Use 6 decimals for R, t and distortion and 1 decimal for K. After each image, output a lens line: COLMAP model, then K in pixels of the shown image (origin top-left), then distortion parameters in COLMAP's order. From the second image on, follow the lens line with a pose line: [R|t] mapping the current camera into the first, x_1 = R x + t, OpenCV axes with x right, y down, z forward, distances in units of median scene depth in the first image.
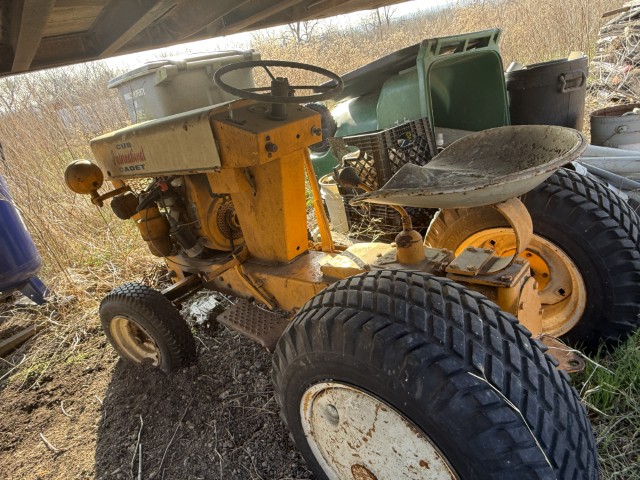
lens RADIAL K [[390.6, 0, 320.0], [0, 390.6, 240.0], [0, 0, 1]] dist [-0.000338, 0.001247]
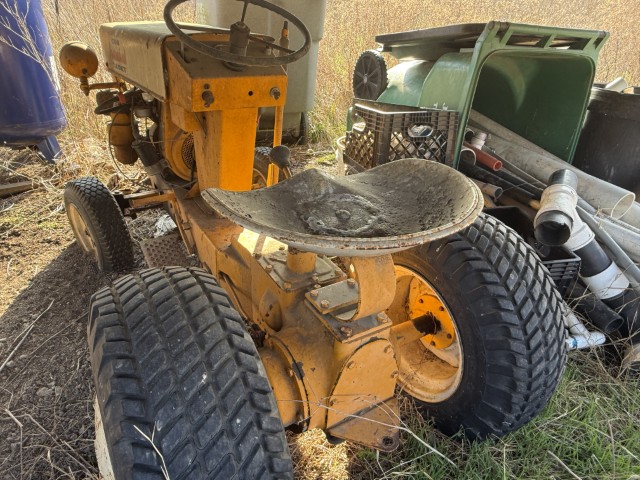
lens RADIAL K [[390.6, 0, 320.0], [0, 390.6, 240.0], [0, 0, 1]] dist [-0.000338, 0.001247]
pose [[0.923640, 0.366257, -0.112895, 0.241363], [-0.343576, 0.921796, 0.179577, -0.128414], [0.169837, -0.127077, 0.977244, 0.074400]]
